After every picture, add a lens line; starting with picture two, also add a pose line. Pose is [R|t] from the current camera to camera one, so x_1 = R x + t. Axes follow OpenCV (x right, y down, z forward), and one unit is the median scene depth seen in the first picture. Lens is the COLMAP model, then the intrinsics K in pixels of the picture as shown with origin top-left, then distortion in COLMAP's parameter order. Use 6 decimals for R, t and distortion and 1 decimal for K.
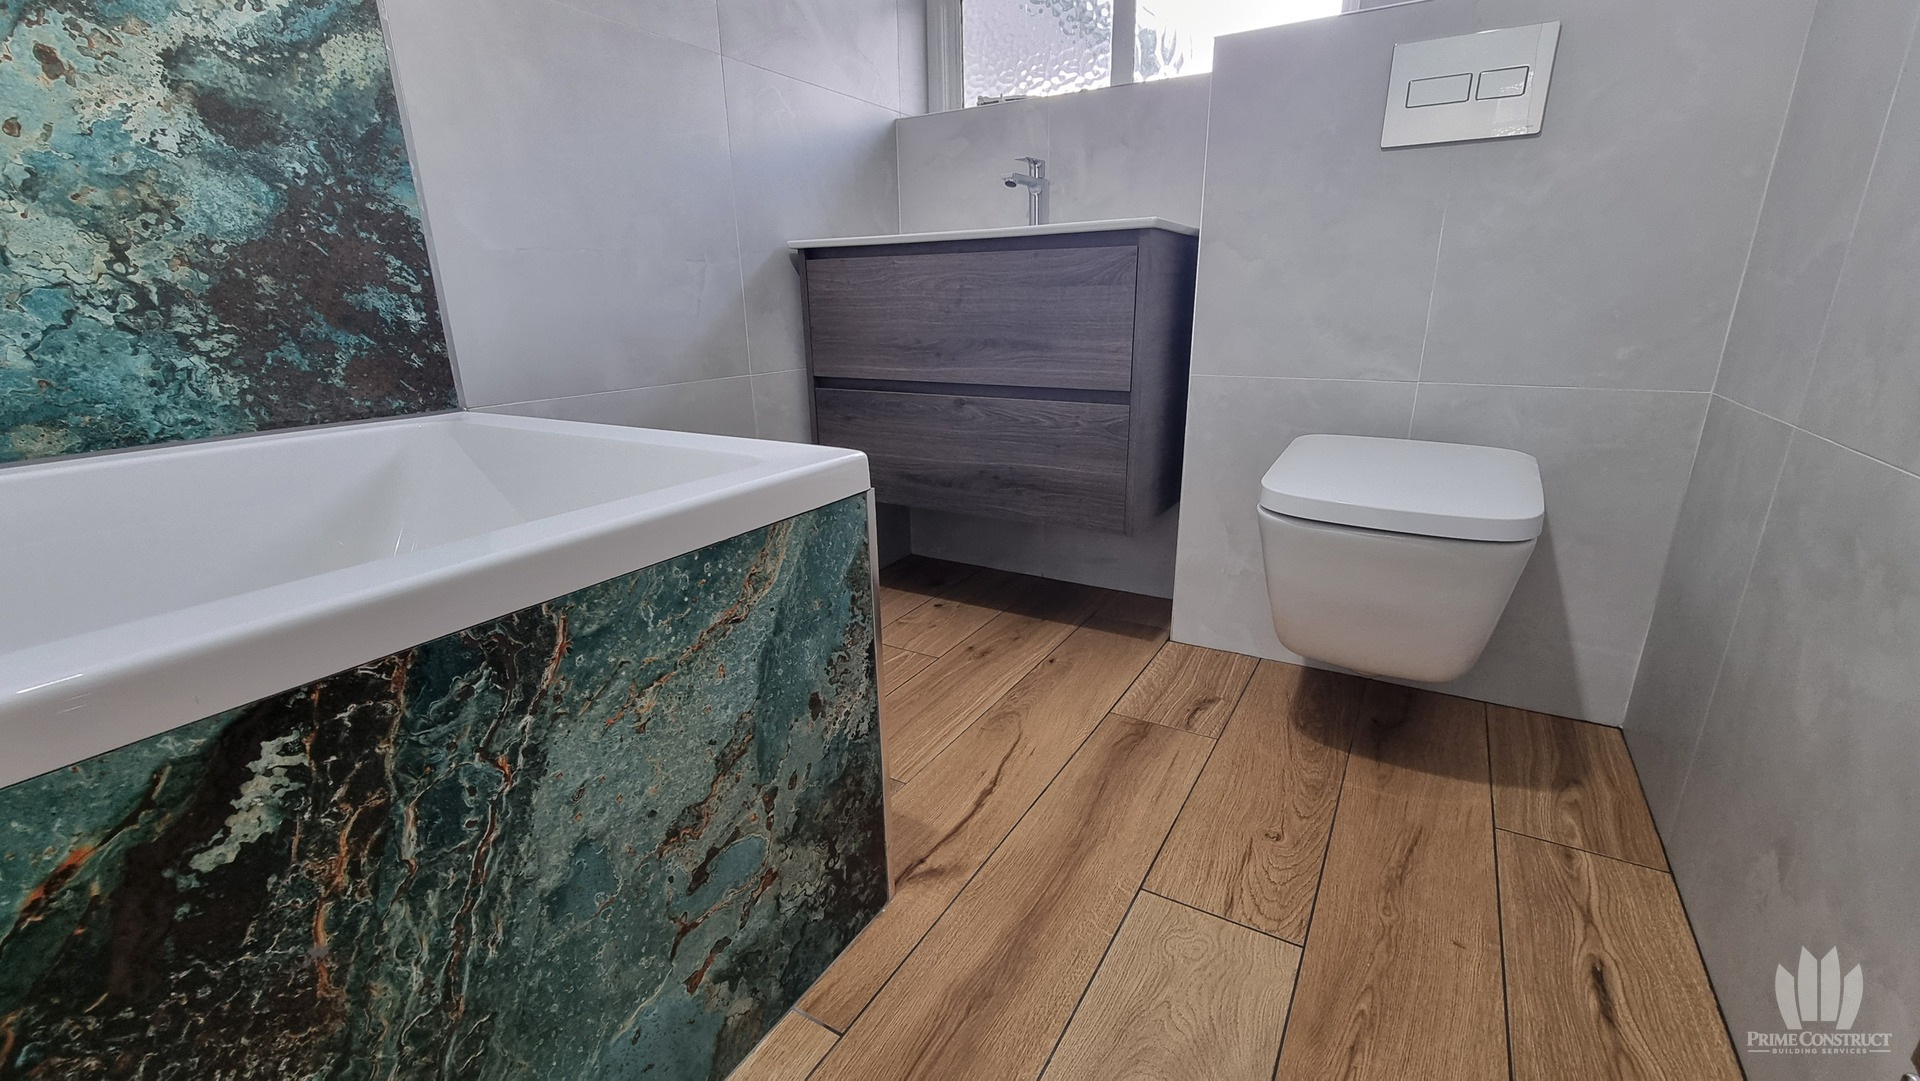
lens RADIAL K [[788.1, 0, 959.6], [0, 788.1, 545.5], [0, 0, 1]] dist [0.001429, -0.001348]
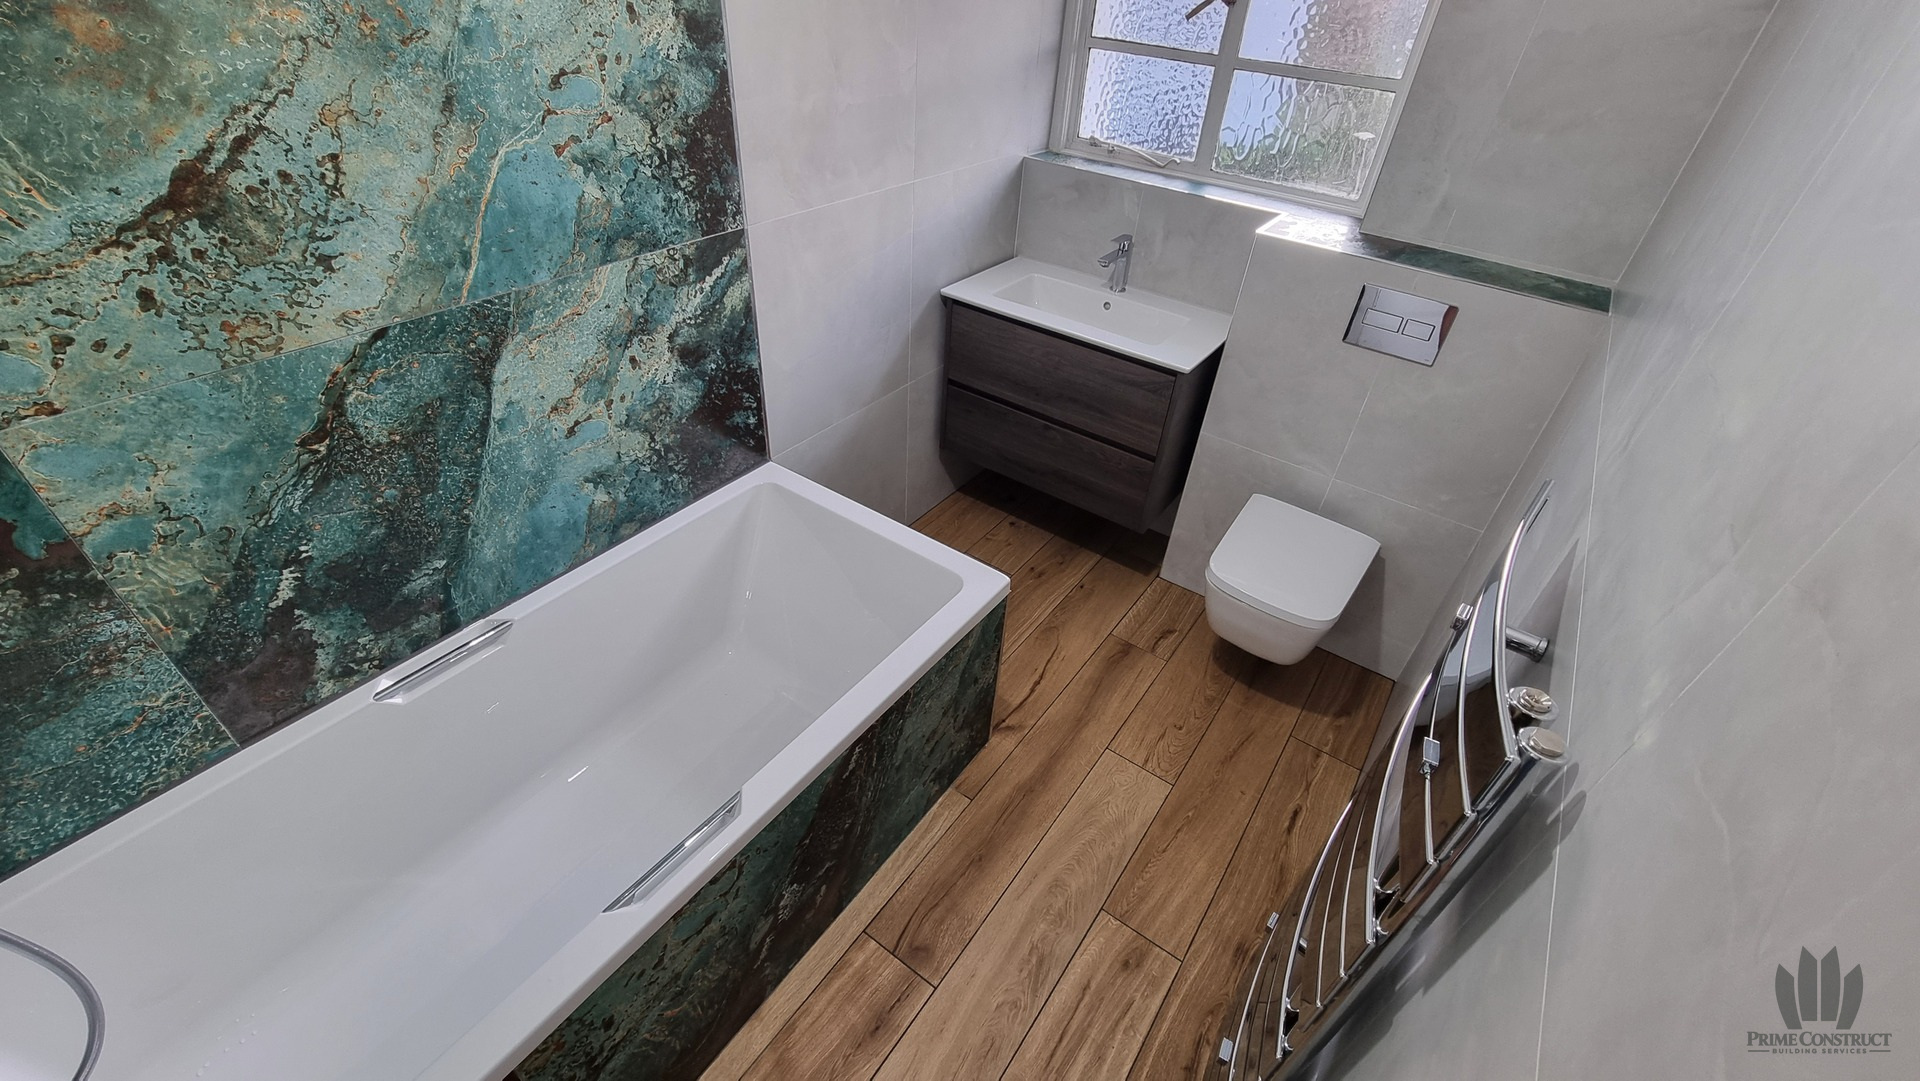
lens RADIAL K [[788.1, 0, 962.9], [0, 788.1, 538.7], [0, 0, 1]] dist [0.001429, -0.001348]
pose [[0.993850, 0.109913, -0.013435, -0.181195], [-0.098814, 0.935091, 0.340354, -0.743975], [0.049973, -0.336933, 0.940201, -0.788700]]
